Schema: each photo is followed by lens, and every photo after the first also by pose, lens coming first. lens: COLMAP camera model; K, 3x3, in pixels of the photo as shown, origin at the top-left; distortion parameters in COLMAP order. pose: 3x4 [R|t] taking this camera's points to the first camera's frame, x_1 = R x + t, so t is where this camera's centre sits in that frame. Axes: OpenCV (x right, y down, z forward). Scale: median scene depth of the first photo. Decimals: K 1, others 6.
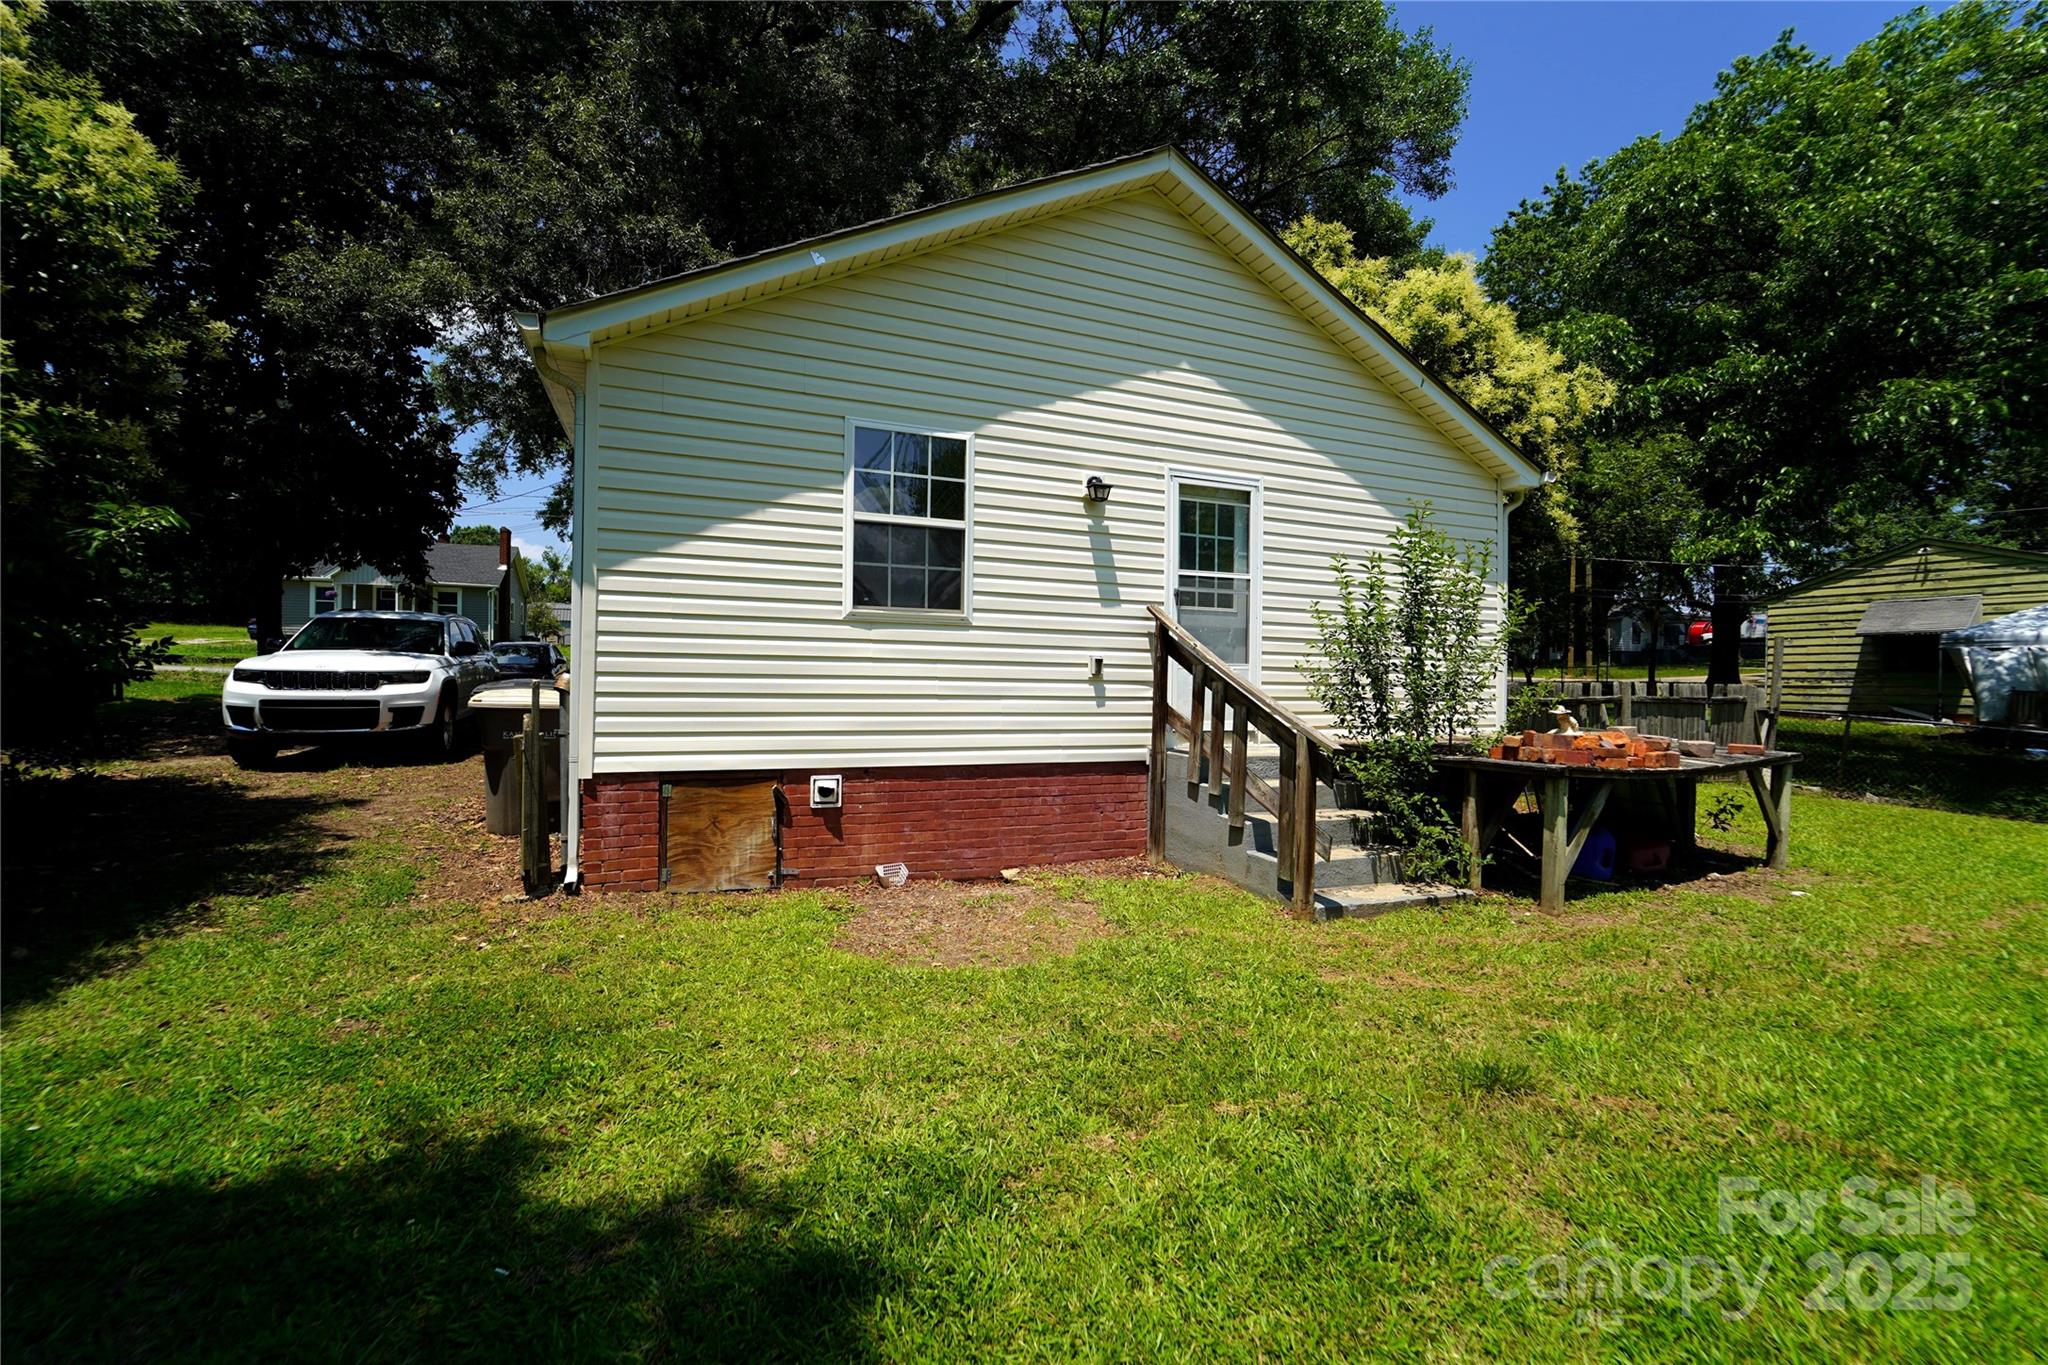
lens RADIAL K [[837.4, 0, 1024.0], [0, 837.4, 682.5], [0, 0, 1]] dist [-0.020290, 0.000066]
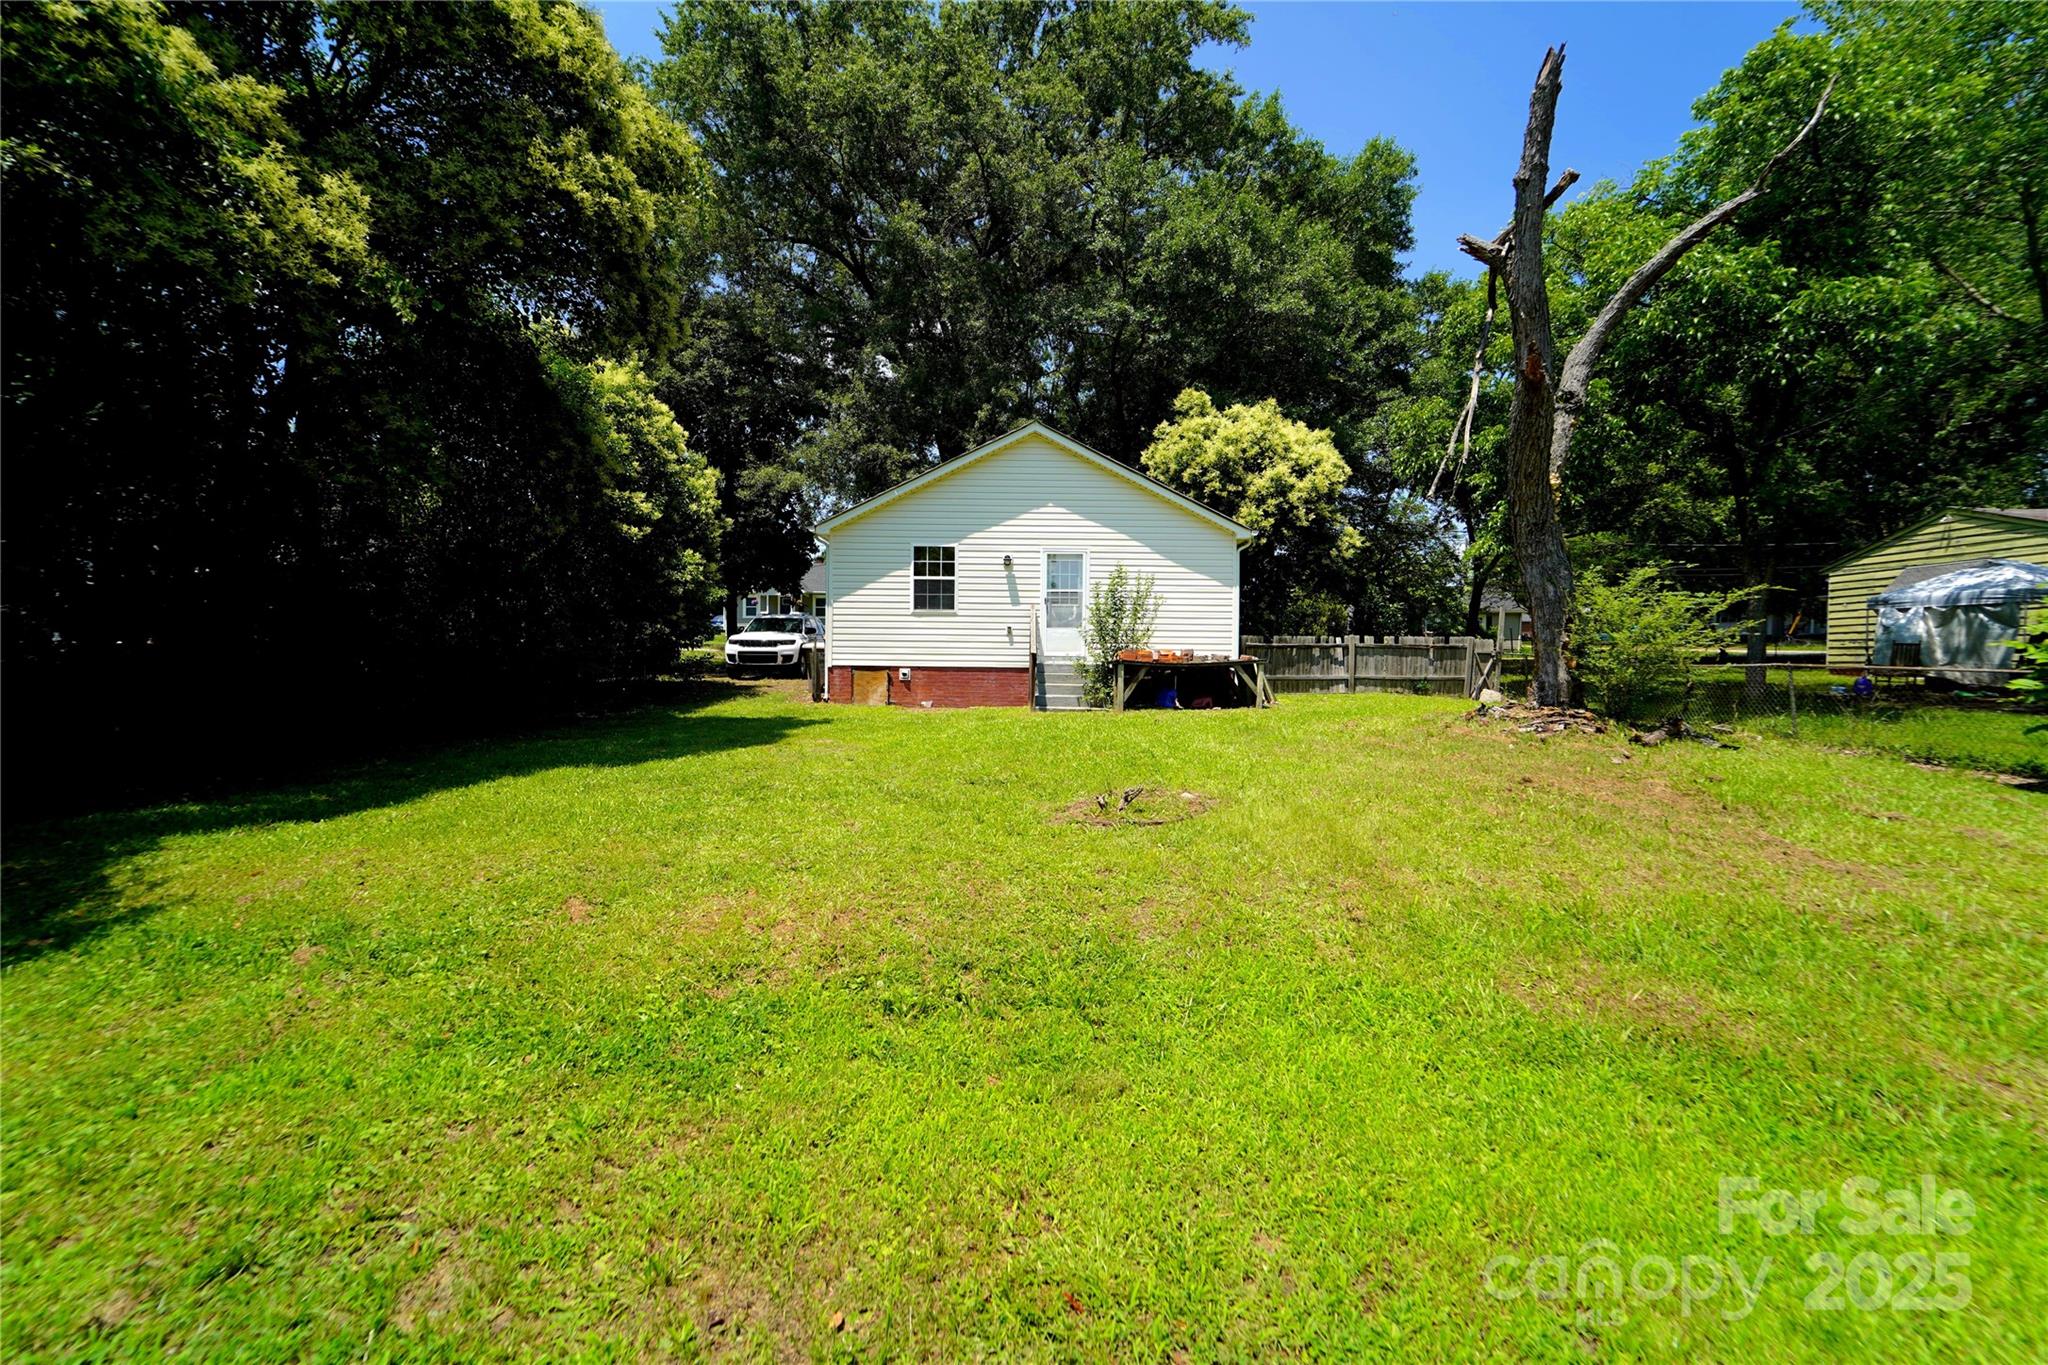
lens RADIAL K [[837.4, 0, 1024.0], [0, 837.4, 682.5], [0, 0, 1]] dist [-0.020290, 0.000066]
pose [[0.927663, 0.003216, -0.373403, 1.132263], [0.002591, 0.999883, 0.015048, 0.108048], [0.373408, -0.014927, 0.927547, -1.411838]]
